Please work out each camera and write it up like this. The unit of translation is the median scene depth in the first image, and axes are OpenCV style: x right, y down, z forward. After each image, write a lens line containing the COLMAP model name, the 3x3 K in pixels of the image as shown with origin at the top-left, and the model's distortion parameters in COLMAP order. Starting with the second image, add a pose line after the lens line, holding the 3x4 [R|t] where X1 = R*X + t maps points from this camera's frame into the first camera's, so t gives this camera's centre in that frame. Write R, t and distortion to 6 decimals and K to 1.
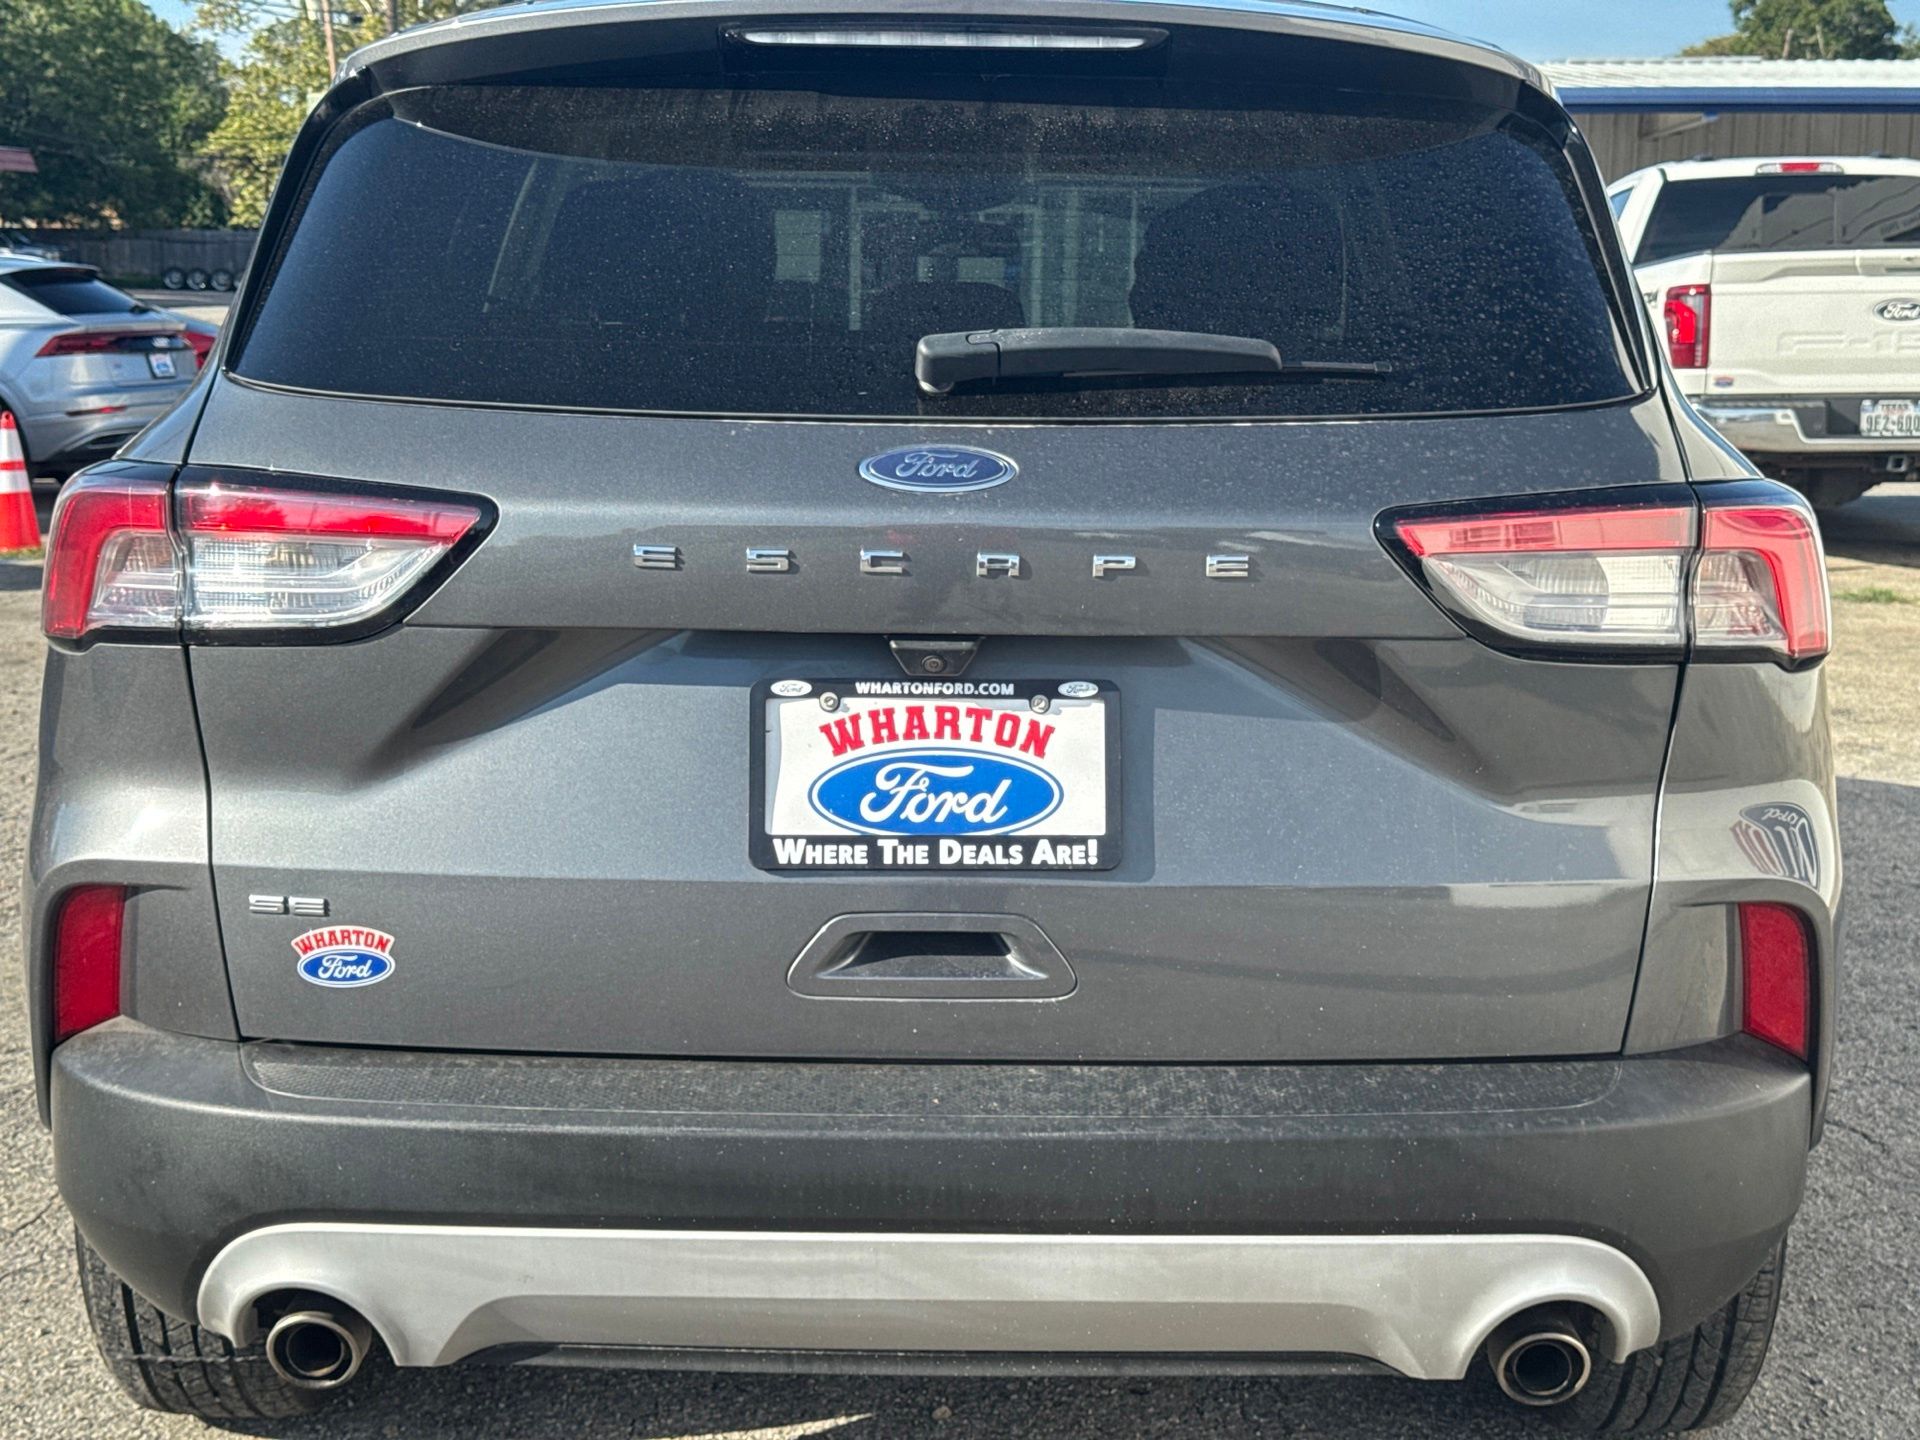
lens RADIAL K [[2779.2, 0, 960.0], [0, 2779.2, 720.0], [0, 0, 1]] dist [0.089155, -0.147928]
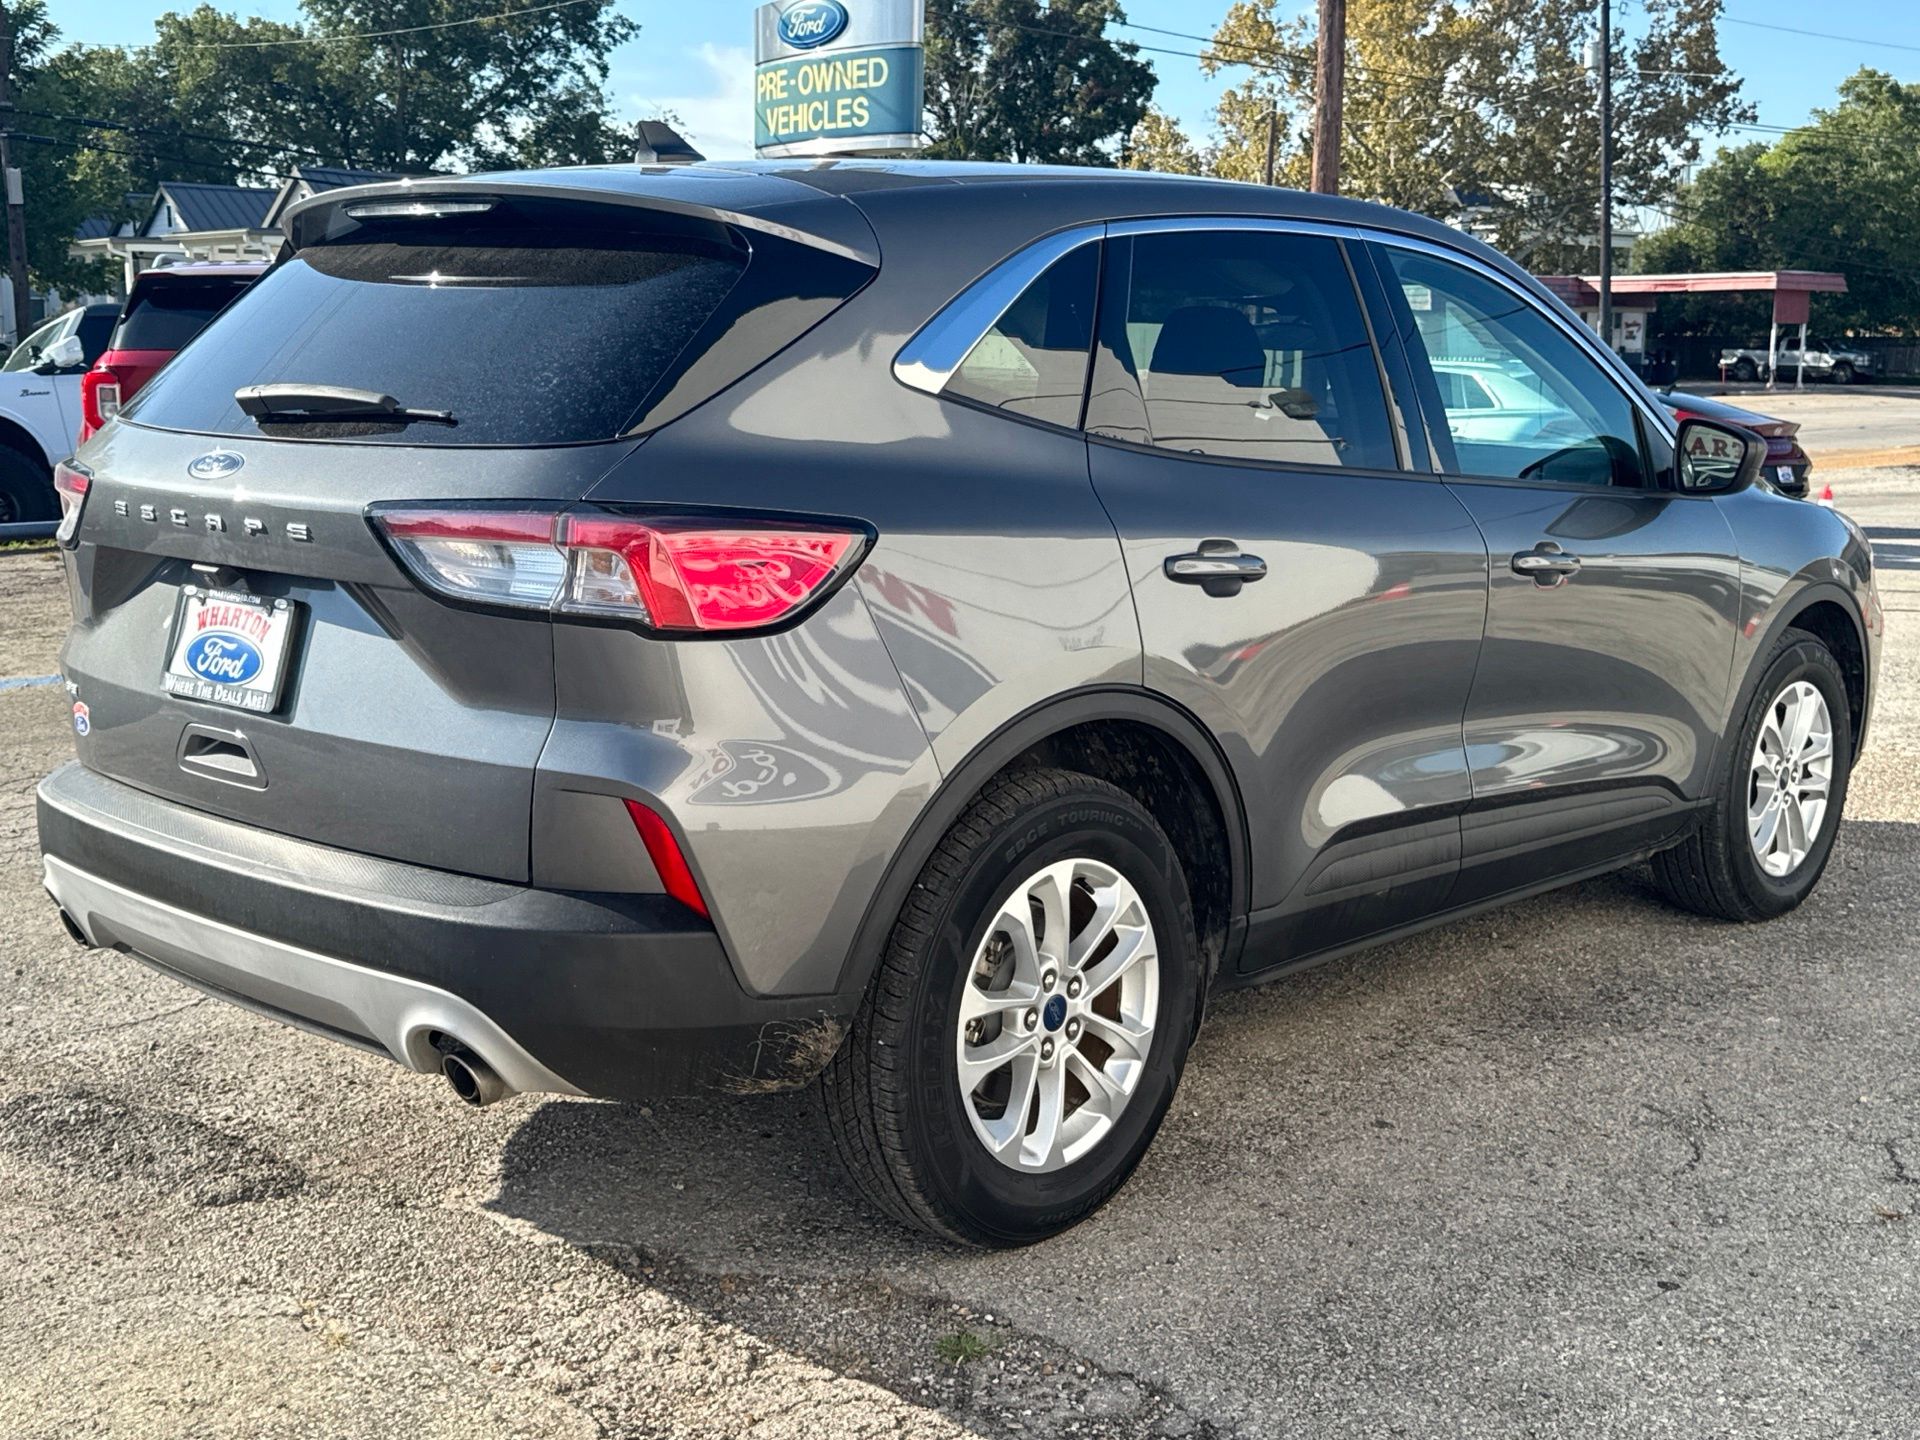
lens RADIAL K [[2222.1, 0, 960.0], [0, 2222.1, 720.0], [0, 0, 1]] dist [0.005925, -0.031147]
pose [[0.760921, 0.114131, -0.638728, 1.194025], [-0.116914, 0.992413, 0.038048, -0.039727], [0.638224, 0.045725, 0.768492, 0.249193]]
